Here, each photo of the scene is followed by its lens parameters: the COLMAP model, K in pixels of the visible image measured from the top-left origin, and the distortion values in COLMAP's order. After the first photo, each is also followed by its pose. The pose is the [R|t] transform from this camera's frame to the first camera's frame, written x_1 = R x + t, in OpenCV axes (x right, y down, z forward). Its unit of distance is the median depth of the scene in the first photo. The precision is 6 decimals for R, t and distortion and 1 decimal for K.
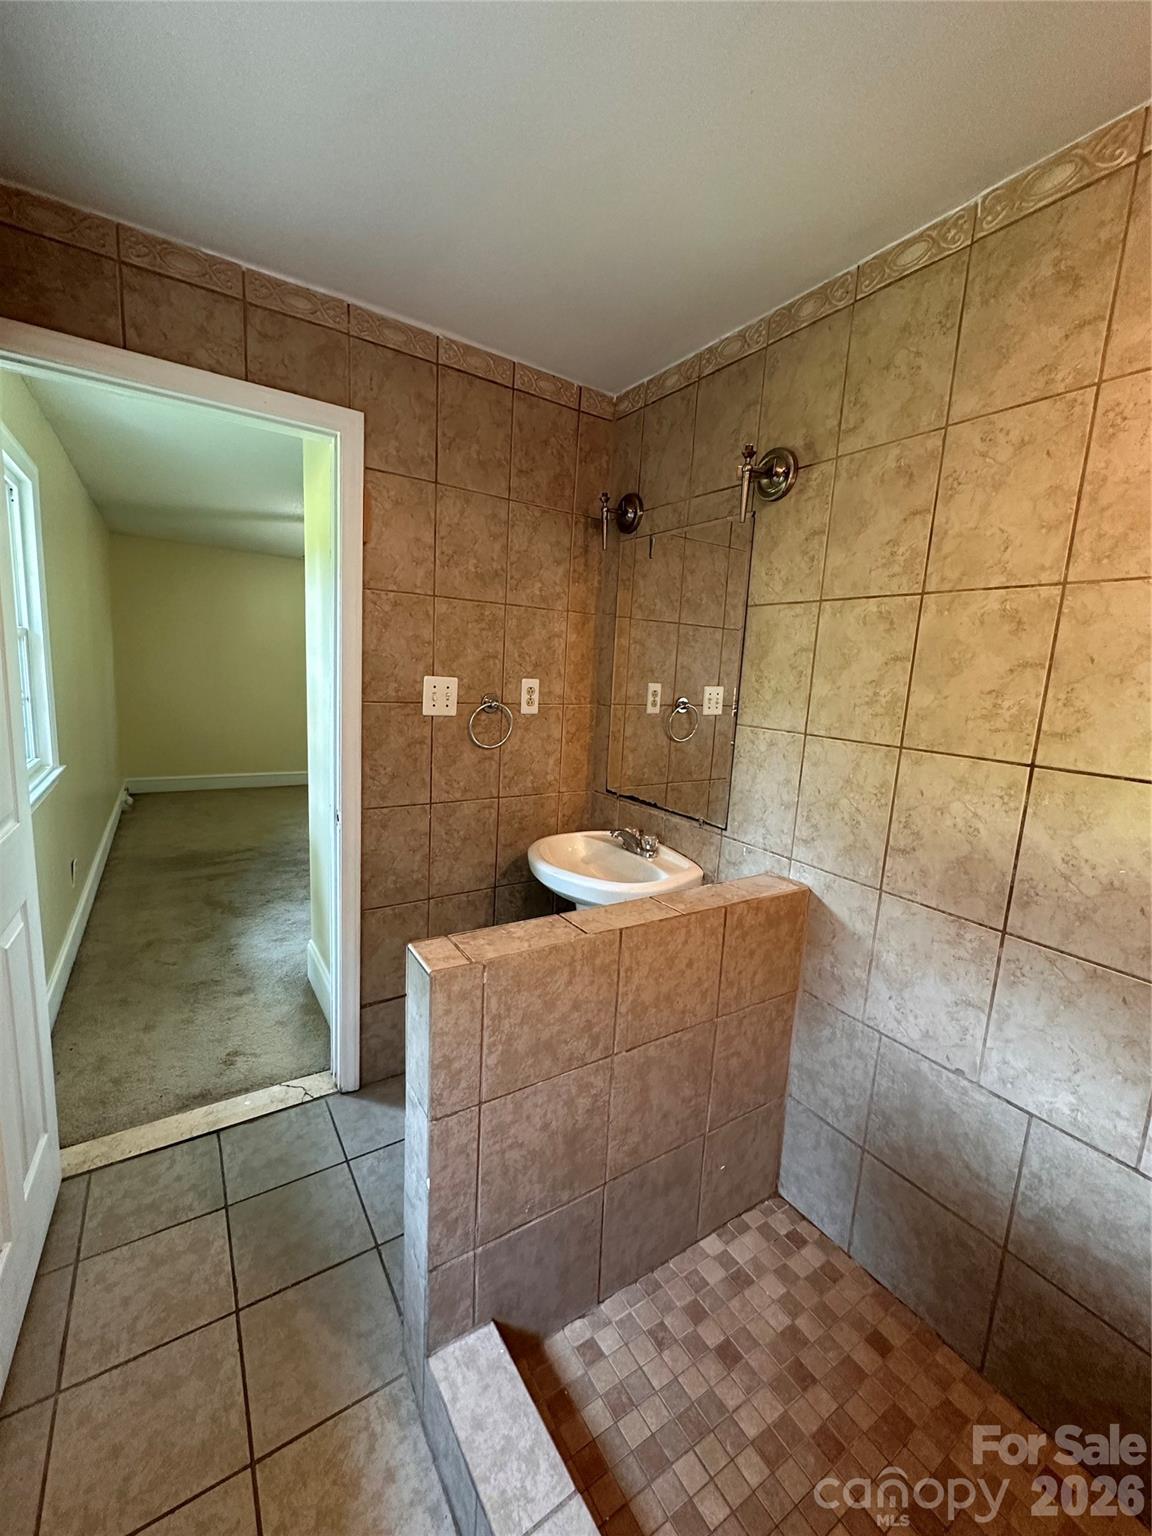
lens RADIAL K [[611.9, 0, 578.7], [0, 611.9, 767.7], [0, 0, 1]] dist [-0.002372, 0.000249]
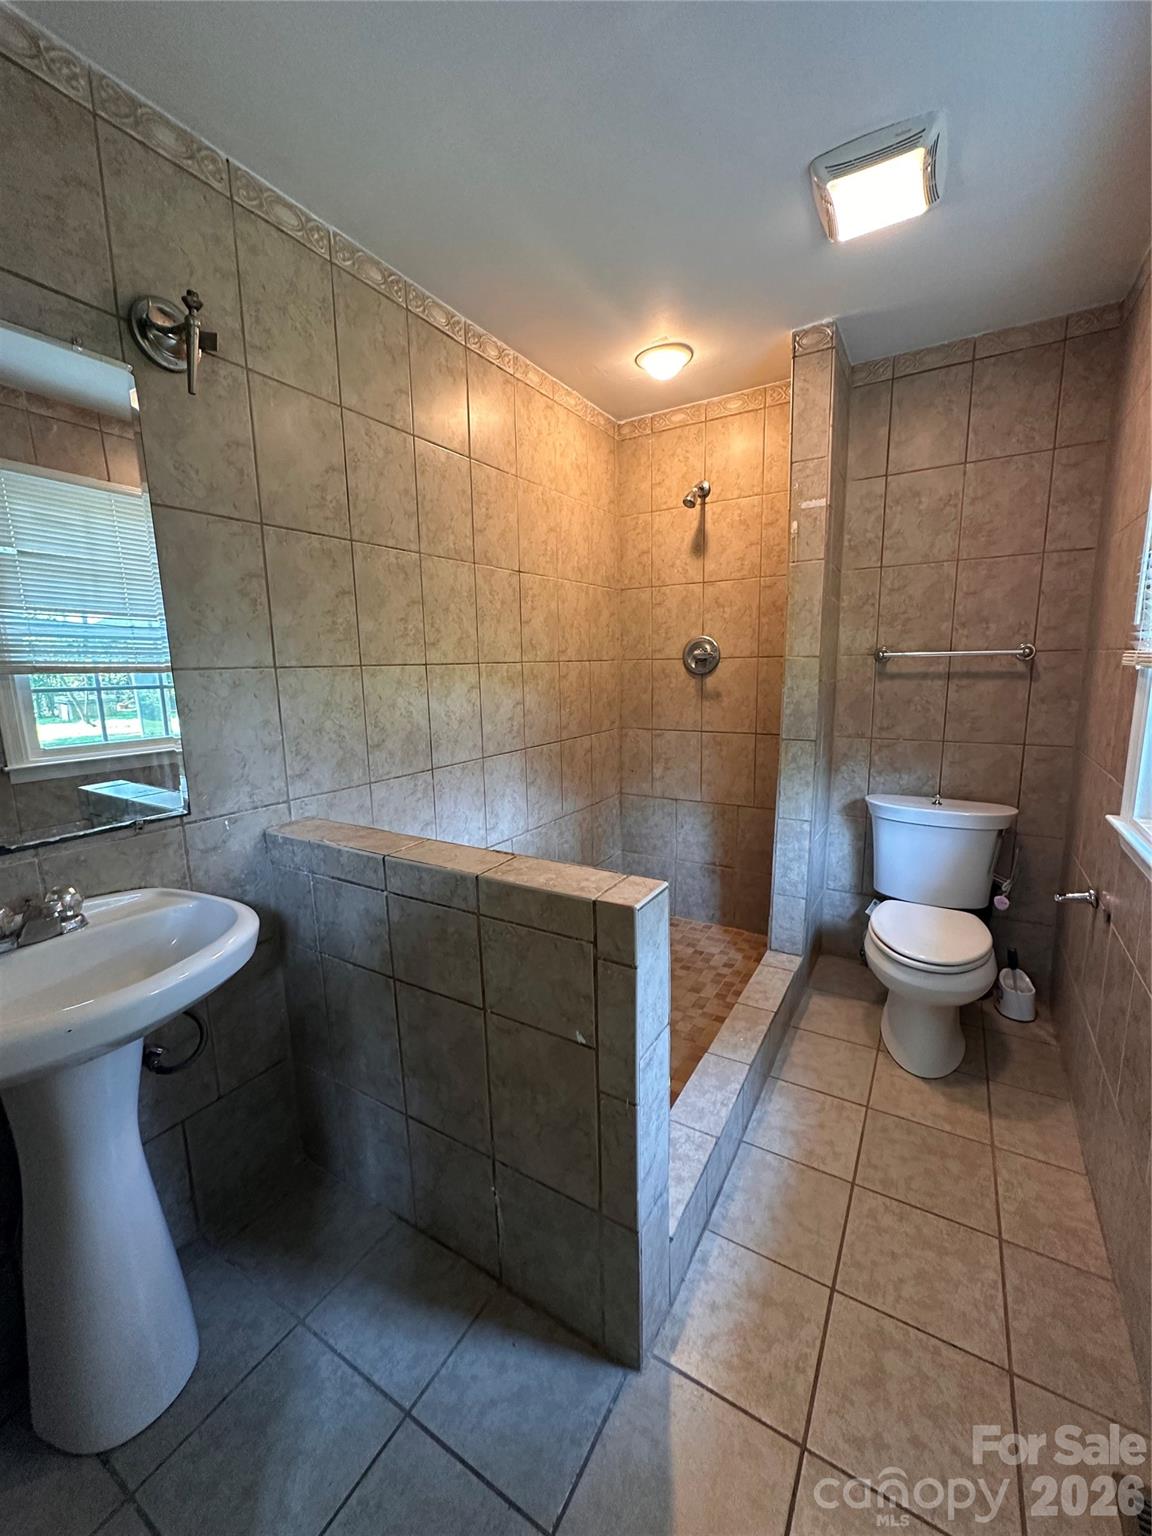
lens RADIAL K [[611.9, 0, 578.7], [0, 611.9, 767.7], [0, 0, 1]] dist [-0.002372, 0.000249]
pose [[-0.433892, -0.198625, 0.878798, -0.763485], [0.140549, 0.948533, 0.283780, -0.120462], [-0.889935, 0.246644, -0.383644, 1.075476]]
